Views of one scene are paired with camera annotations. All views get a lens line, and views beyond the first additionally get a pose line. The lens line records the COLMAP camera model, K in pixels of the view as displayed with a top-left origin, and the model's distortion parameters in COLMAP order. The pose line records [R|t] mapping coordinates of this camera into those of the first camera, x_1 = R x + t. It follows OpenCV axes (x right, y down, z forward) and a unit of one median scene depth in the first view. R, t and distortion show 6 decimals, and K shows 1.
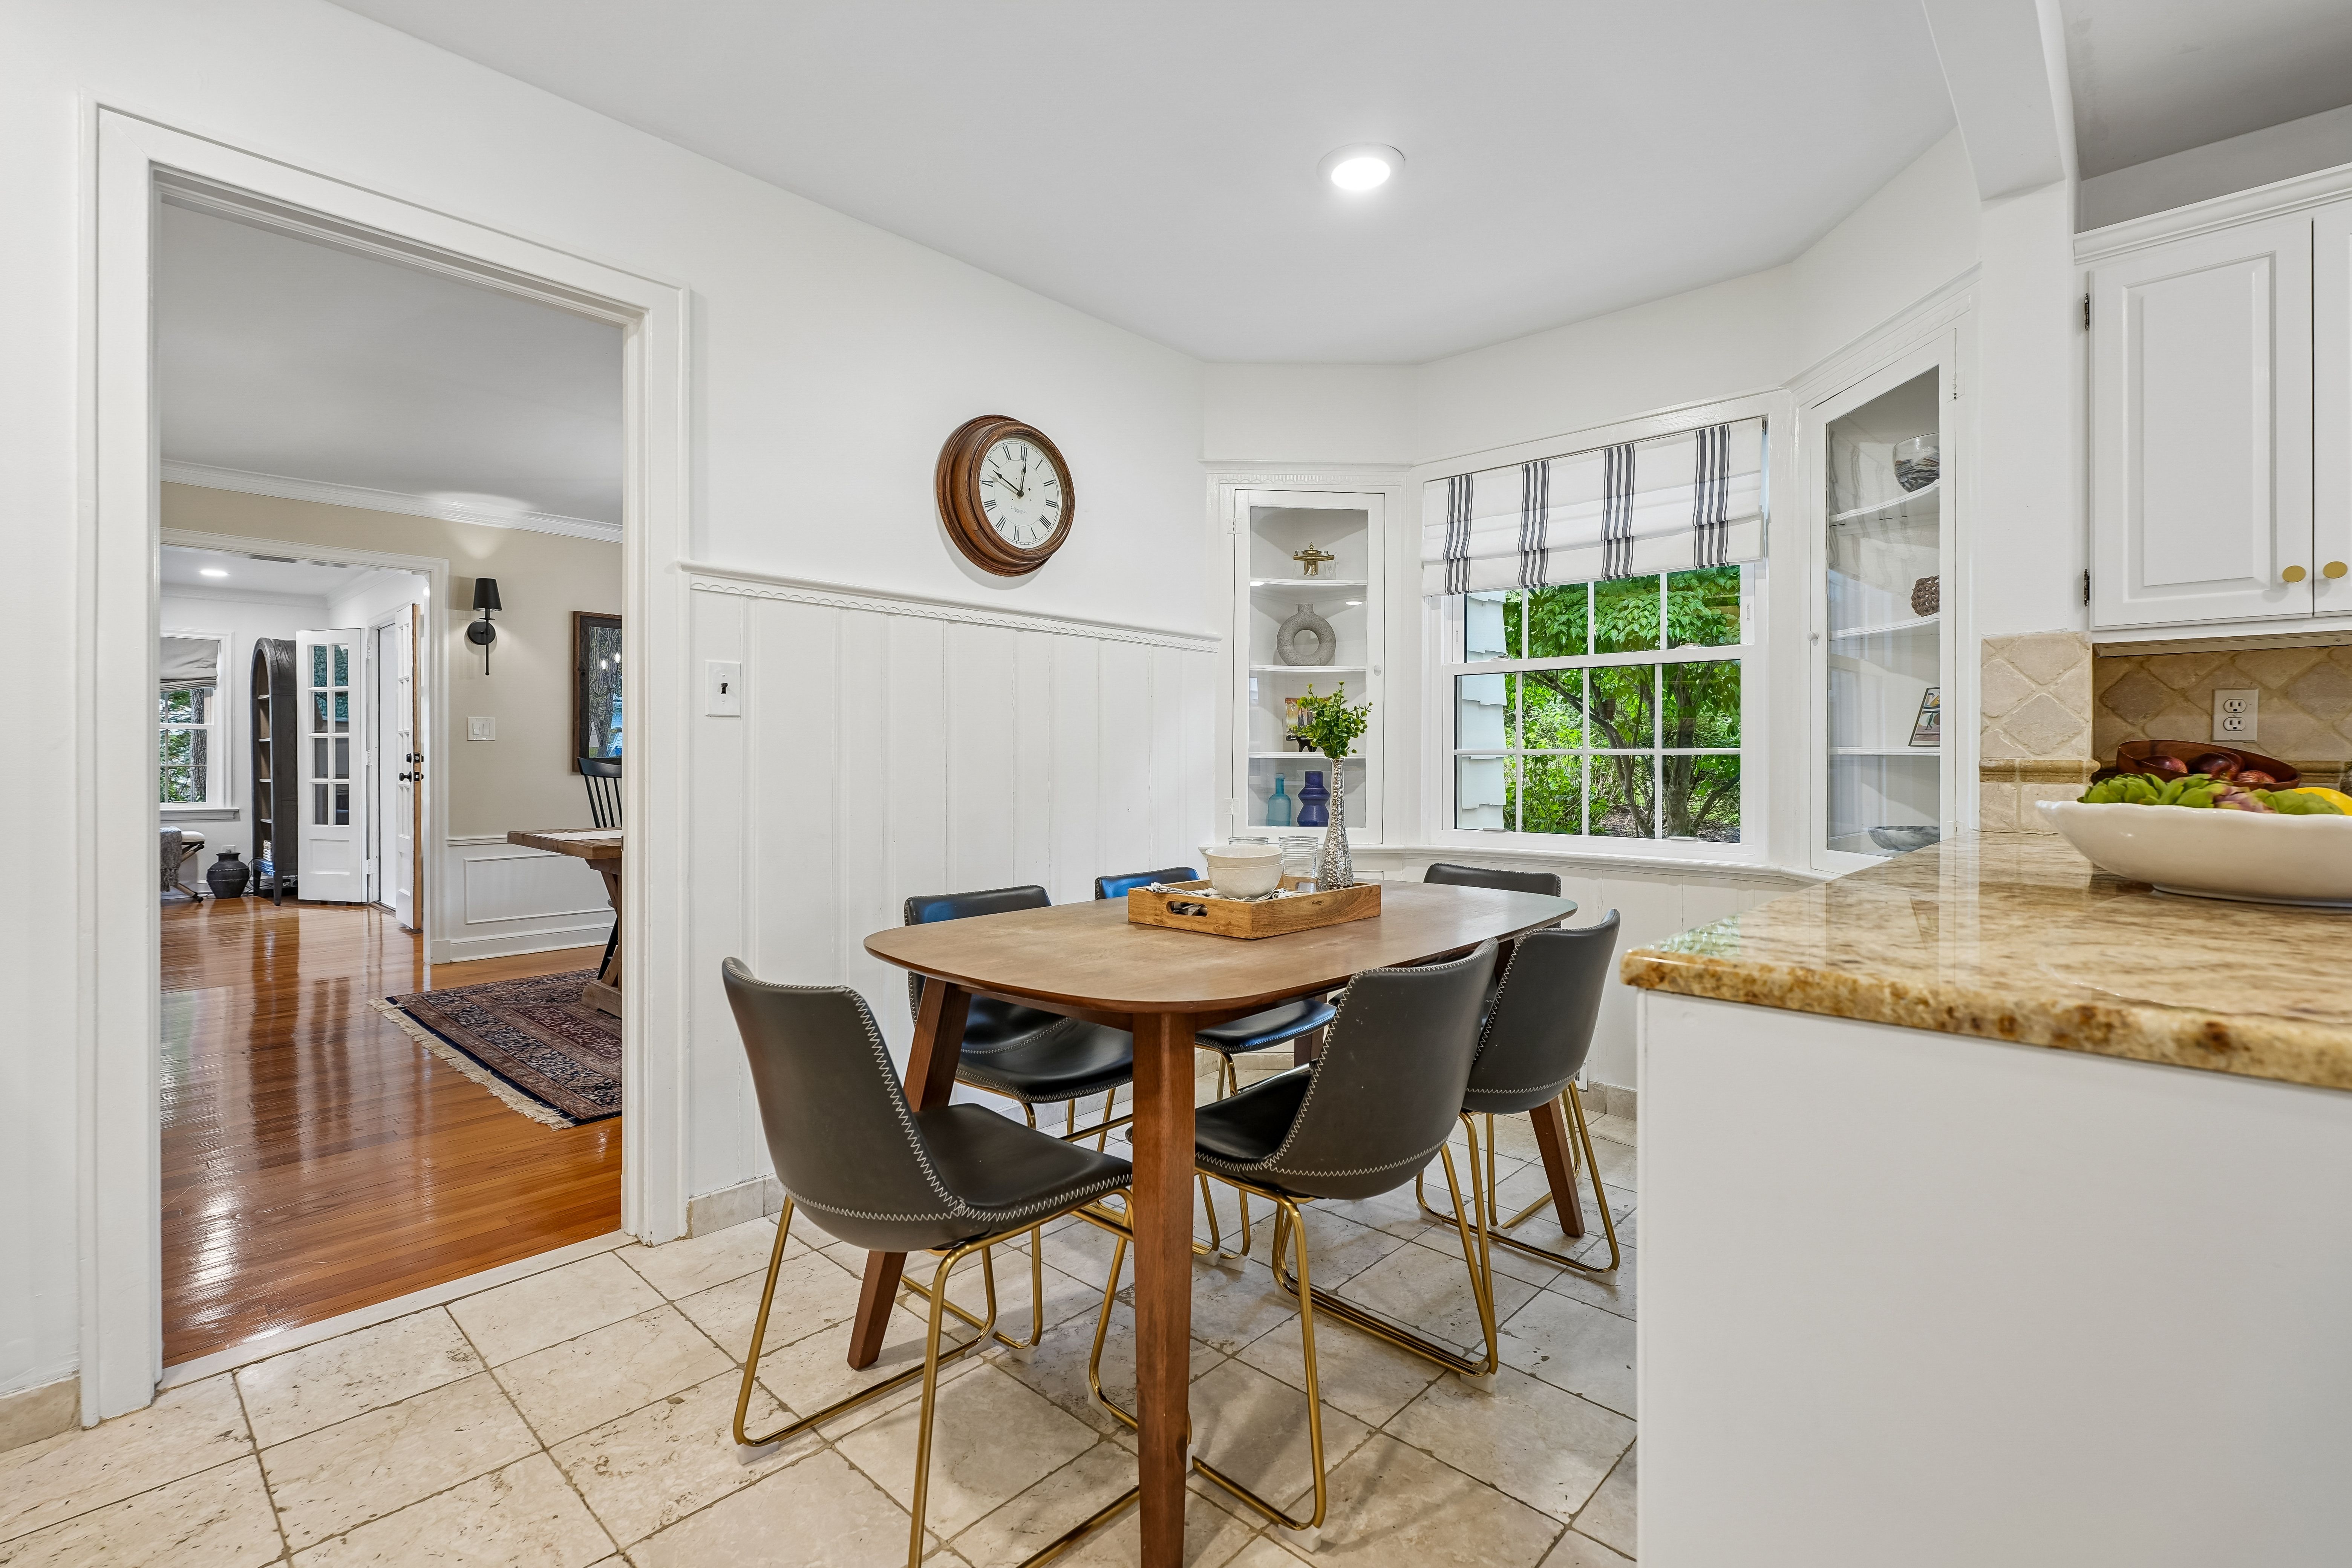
lens RADIAL K [[1065.2, 0, 1176.5], [0, 1065.2, 753.1], [0, 0, 1]] dist [-0.001508, 0.000113]
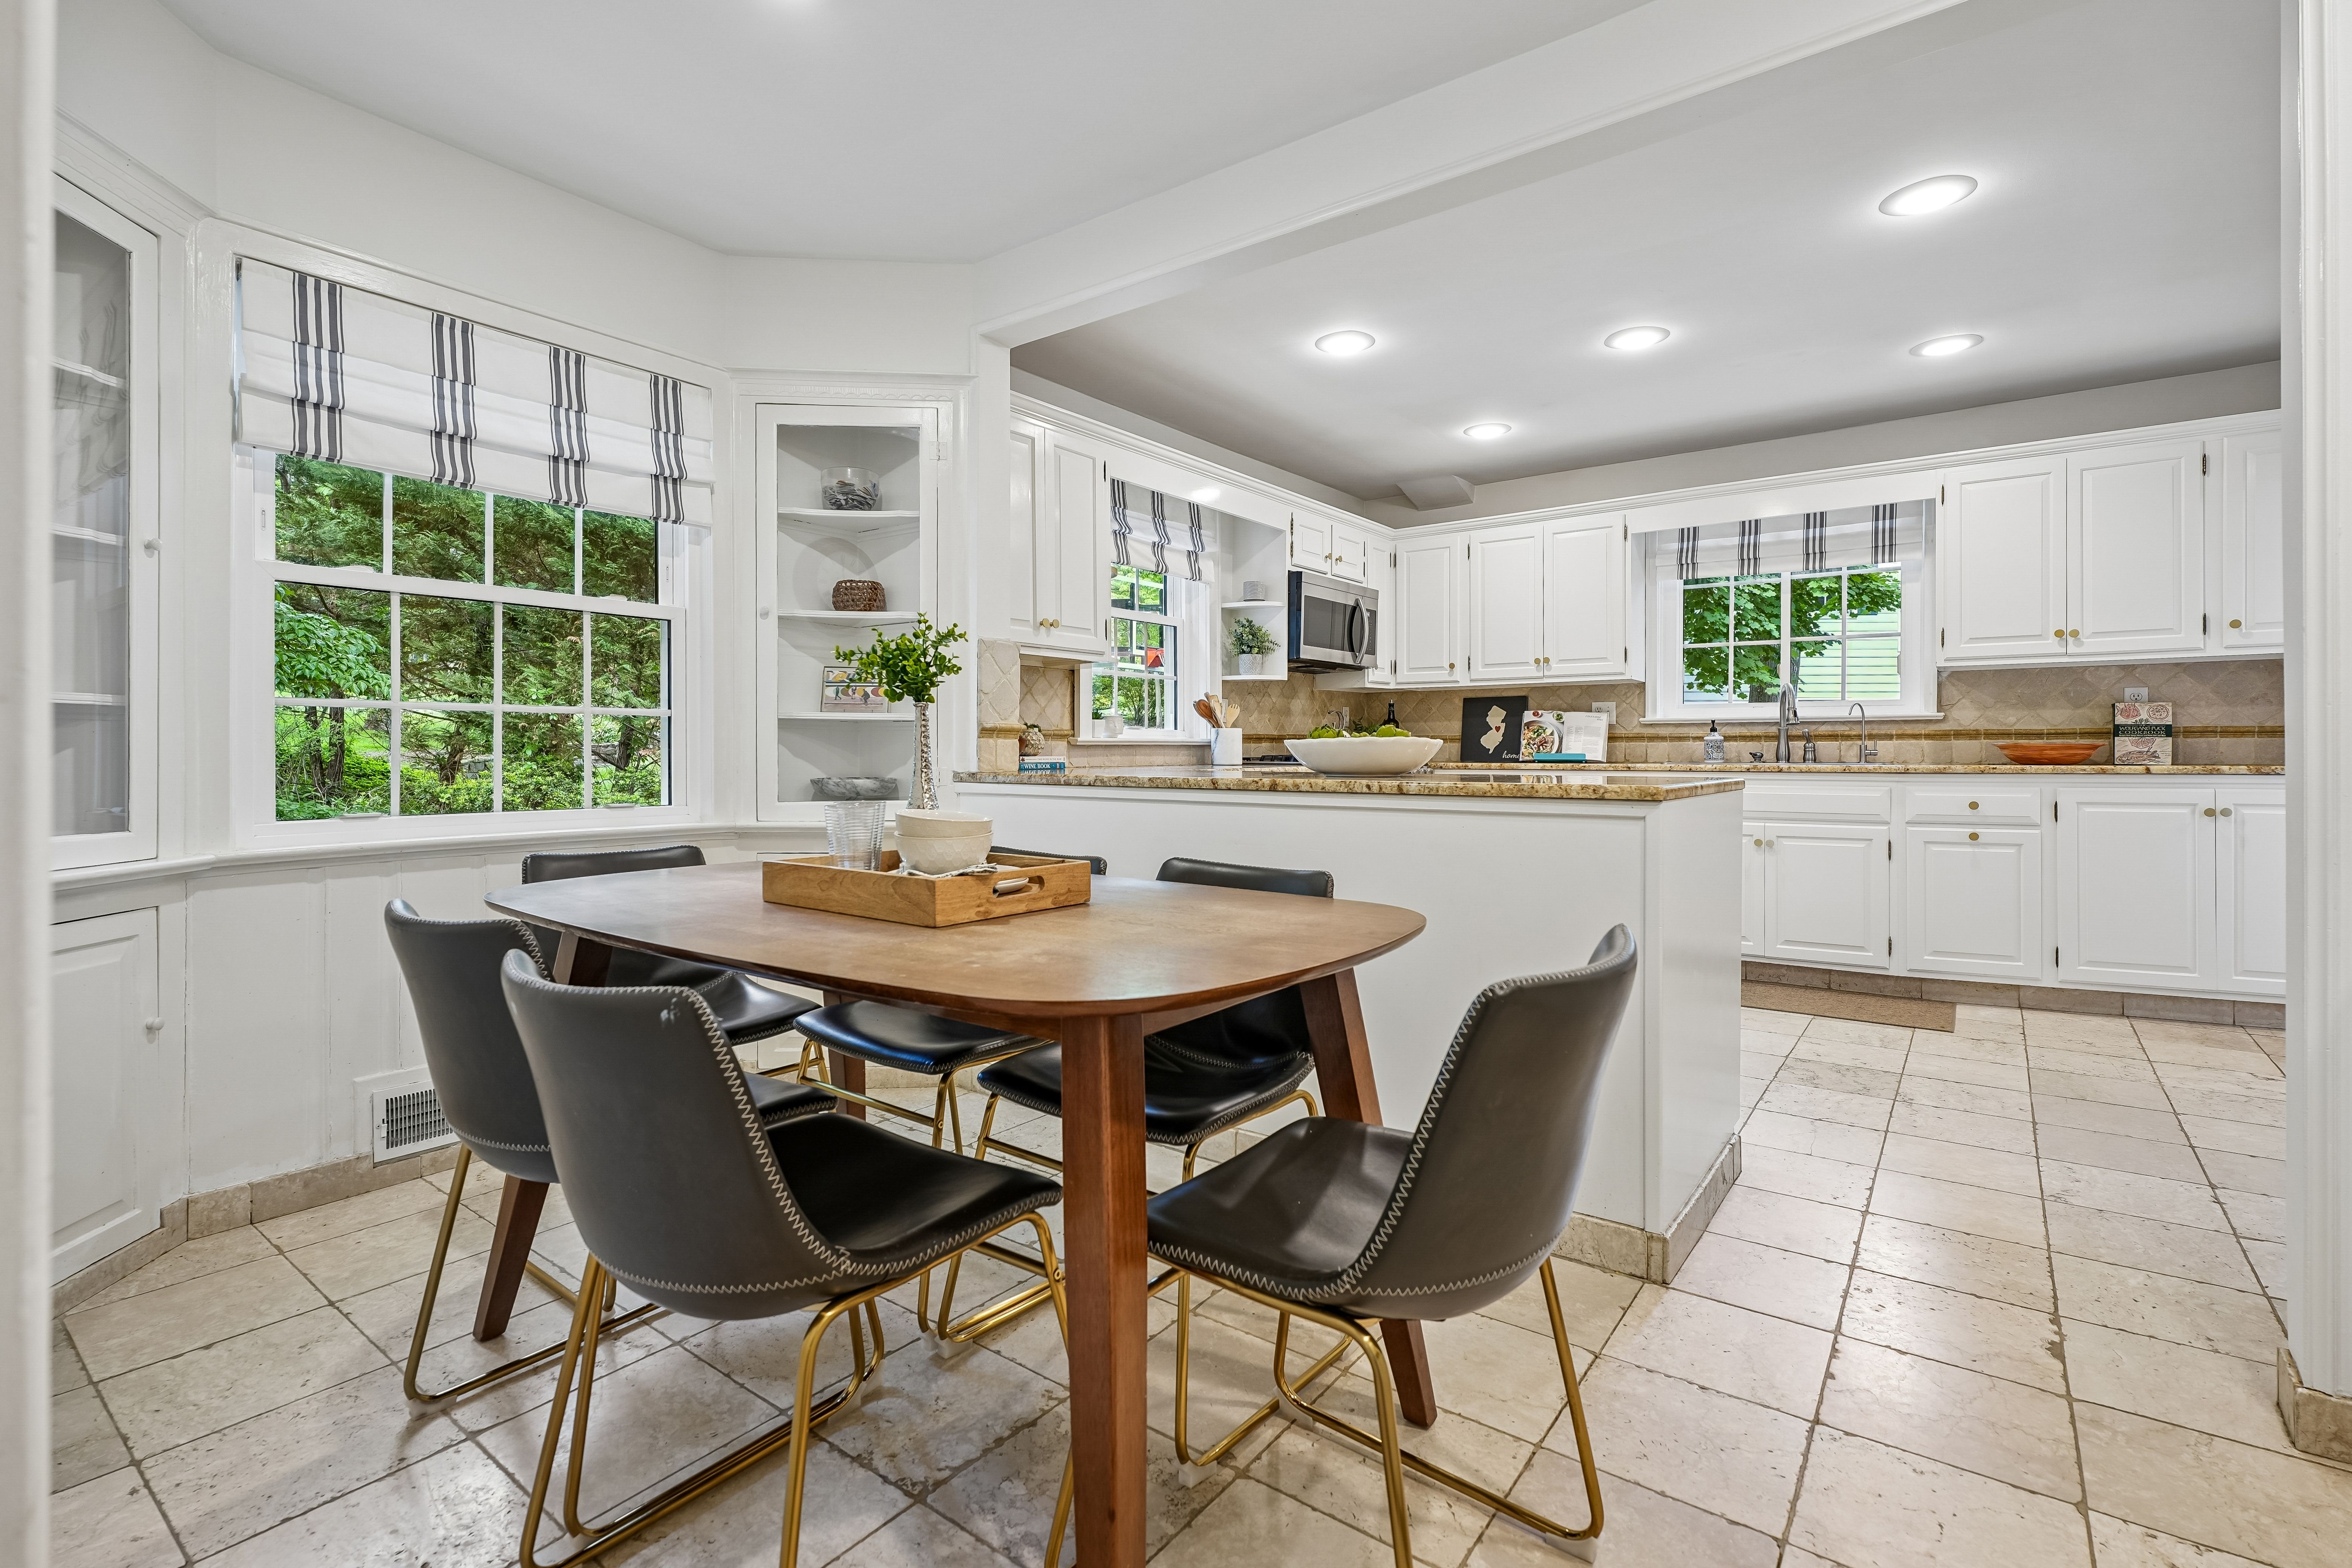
lens RADIAL K [[1091.7, 0, 1160.3], [0, 1091.7, 754.2], [0, 0, 1]] dist [0.000114, -0.000042]
pose [[-0.108454, -0.003091, 0.994097, -0.541509], [-0.007209, 0.999971, 0.002323, 0.031974], [-0.994075, -0.006915, -0.108473, 0.671254]]
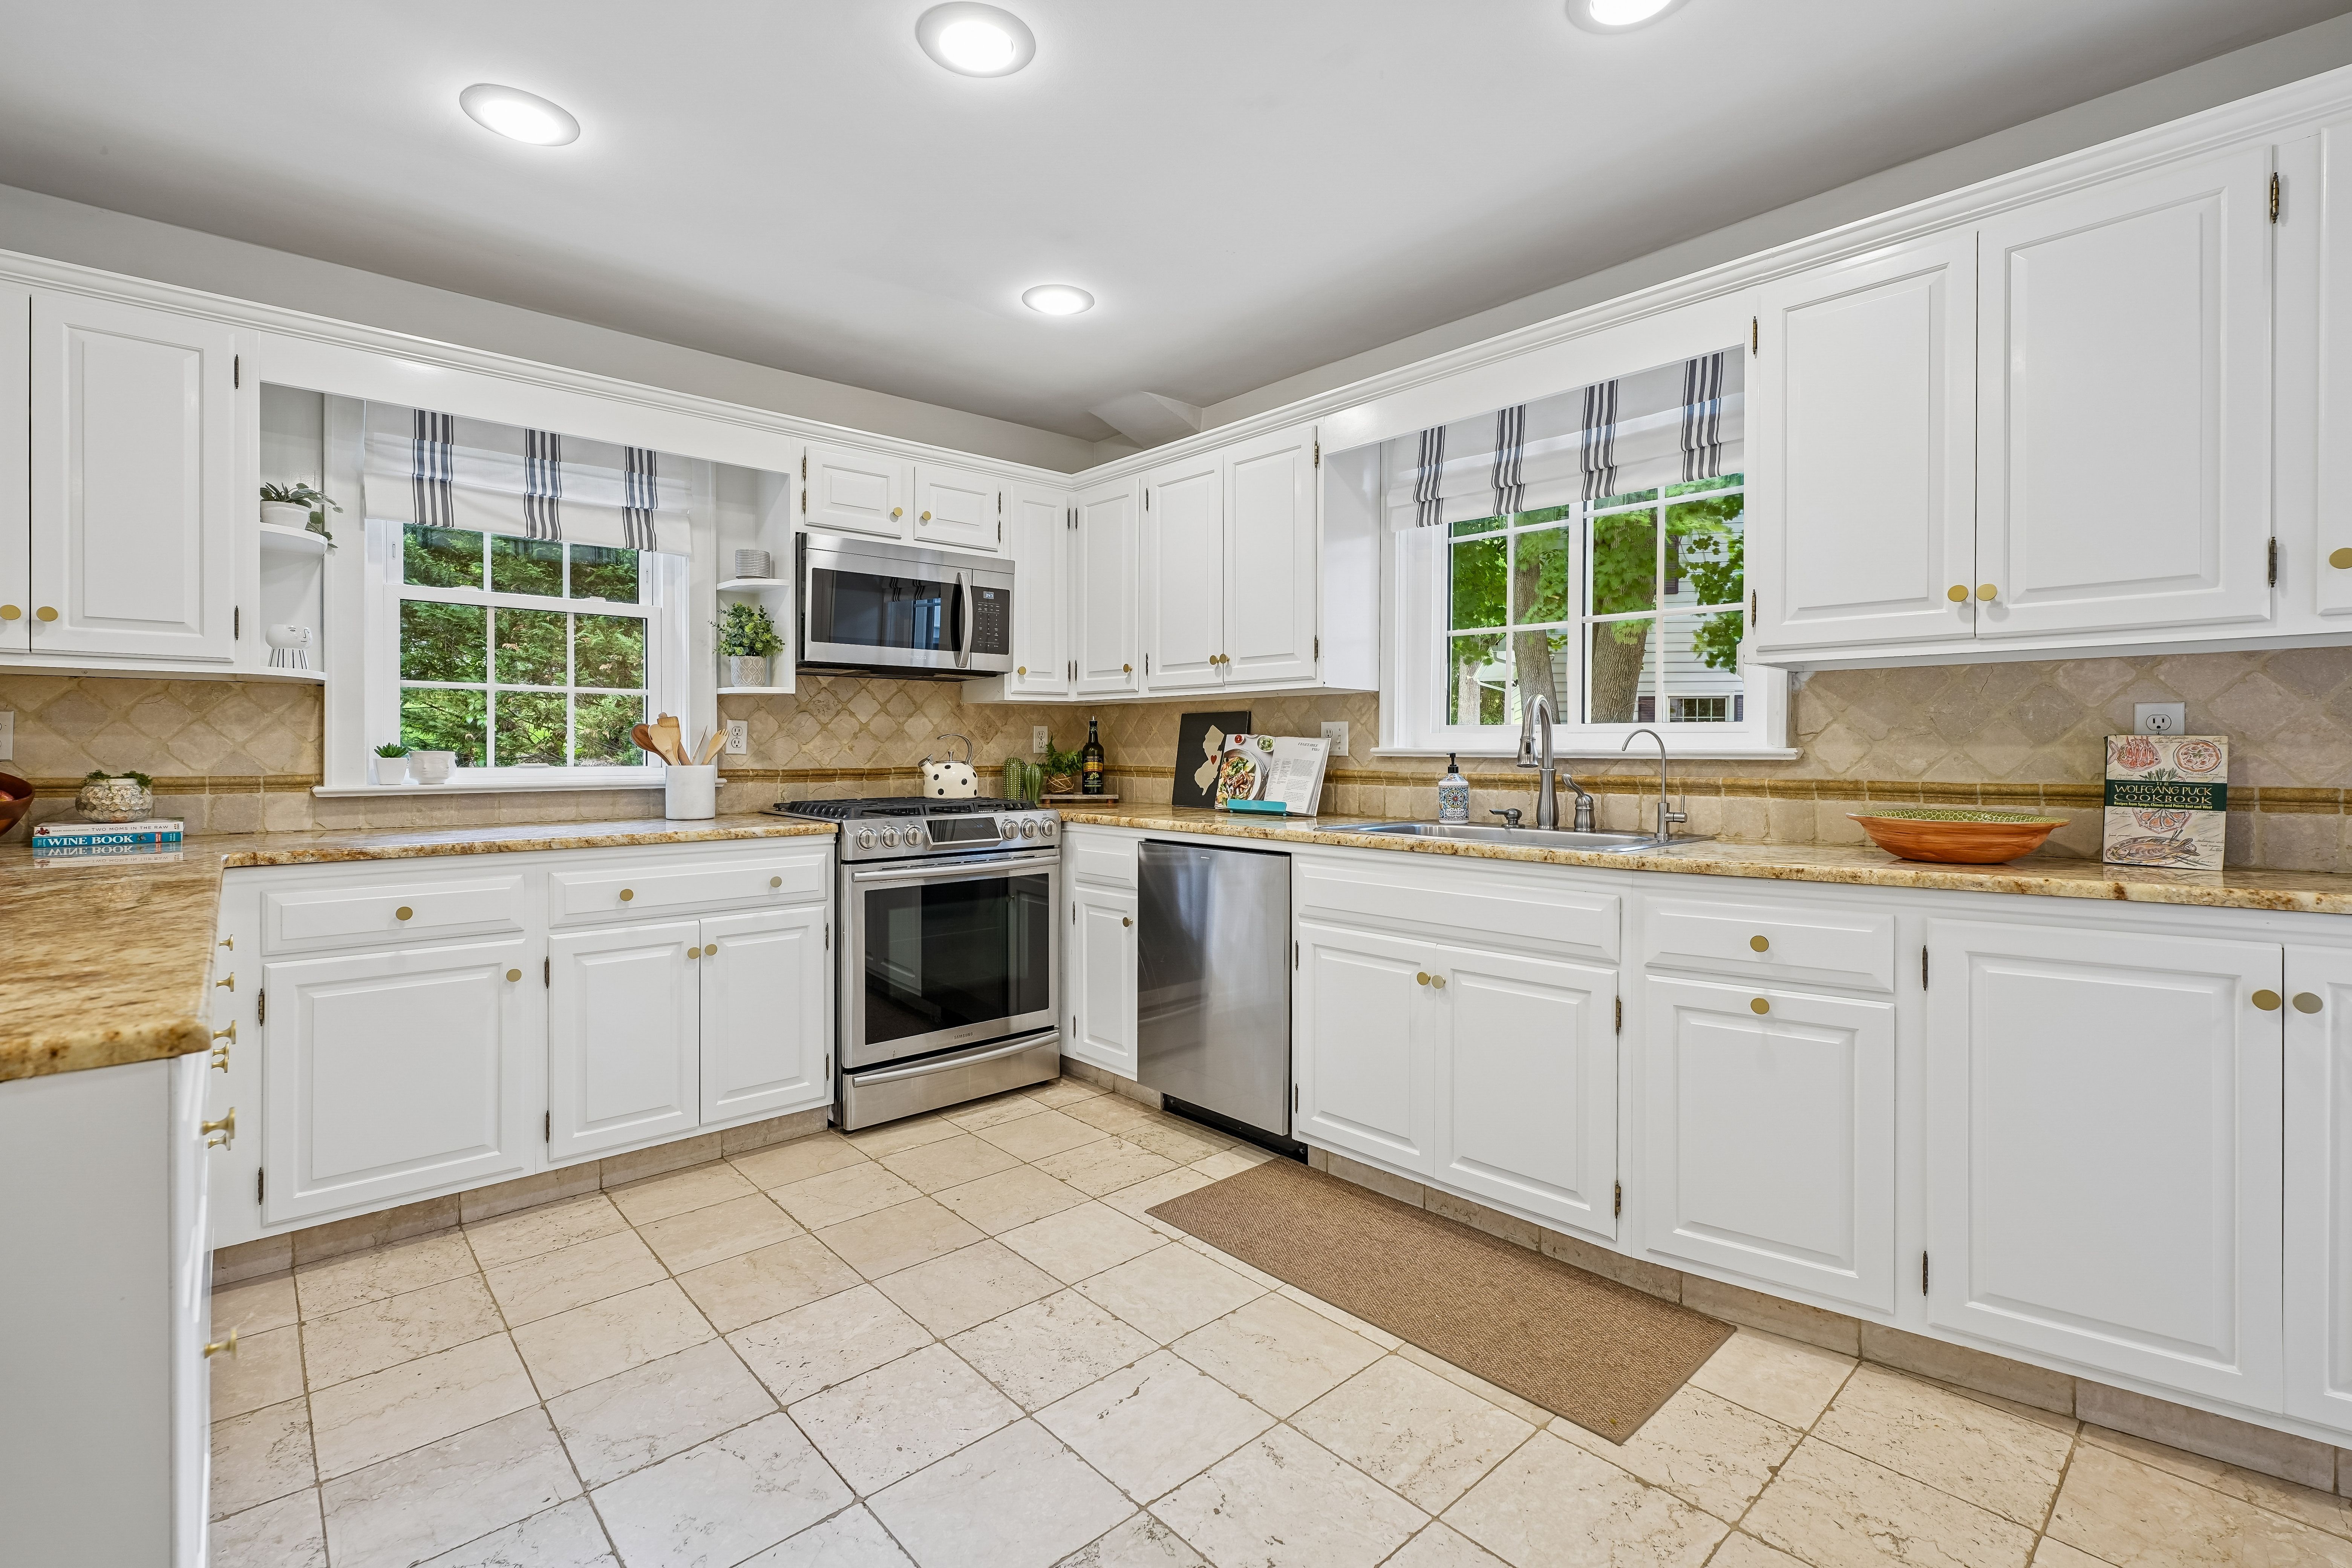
lens RADIAL K [[1065.2, 0, 1176.5], [0, 1065.2, 753.1], [0, 0, 1]] dist [-0.001508, 0.000113]
pose [[0.078177, -0.005872, 0.996922, -0.405072], [-0.009503, 0.999933, 0.006635, 0.017420], [-0.996894, -0.009993, 0.078116, 0.463869]]
